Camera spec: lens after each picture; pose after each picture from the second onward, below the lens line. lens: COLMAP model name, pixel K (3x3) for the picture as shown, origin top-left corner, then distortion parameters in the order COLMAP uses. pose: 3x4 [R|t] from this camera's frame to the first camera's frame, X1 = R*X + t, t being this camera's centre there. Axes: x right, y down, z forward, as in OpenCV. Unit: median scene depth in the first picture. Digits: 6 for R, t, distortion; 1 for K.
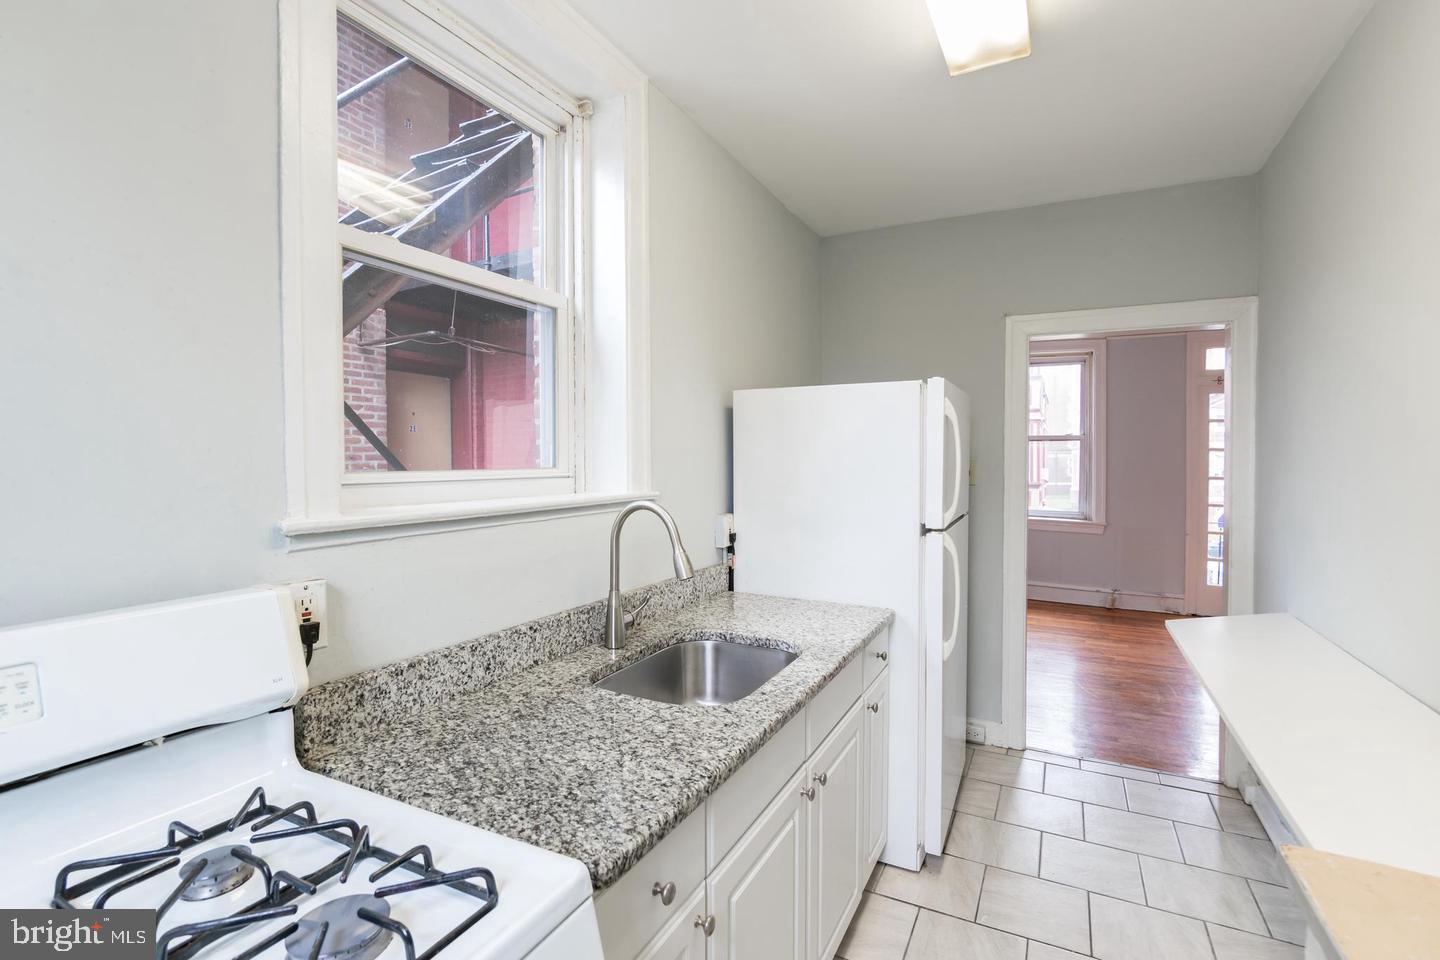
lens RADIAL K [[653.4, 0, 720.0], [0, 653.4, 480.0], [0, 0, 1]] dist [-0.001853, -0.000055]
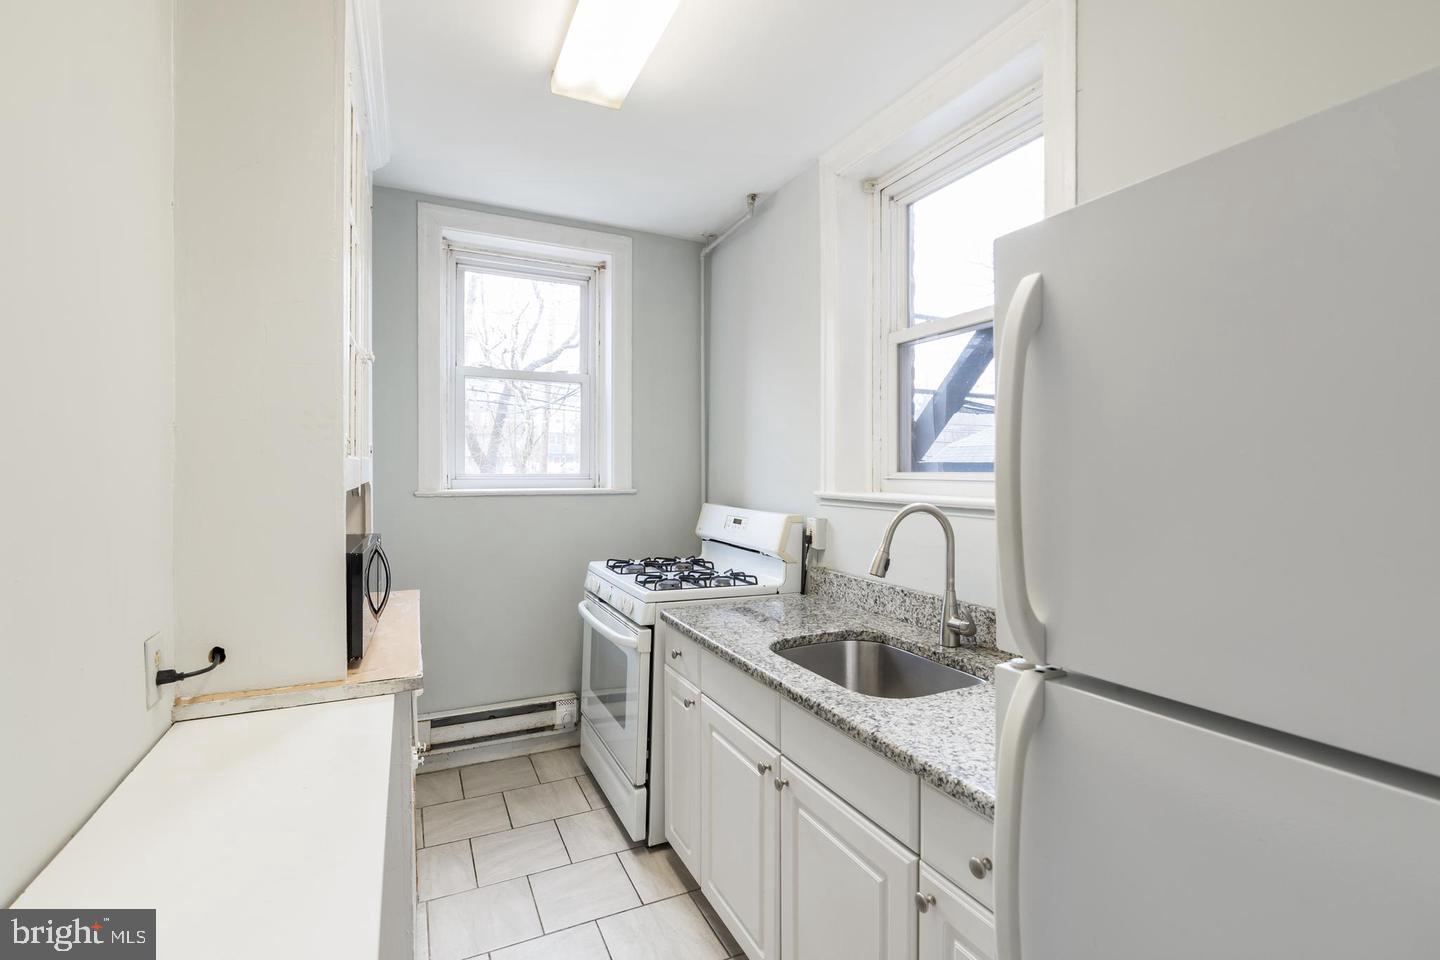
lens RADIAL K [[653.4, 0, 720.0], [0, 653.4, 480.0], [0, 0, 1]] dist [-0.001853, -0.000055]
pose [[-0.599185, 0.020918, -0.800337, 1.076148], [-0.018743, 0.999018, 0.040143, -0.050987], [0.800391, 0.039054, -0.598204, 1.607796]]
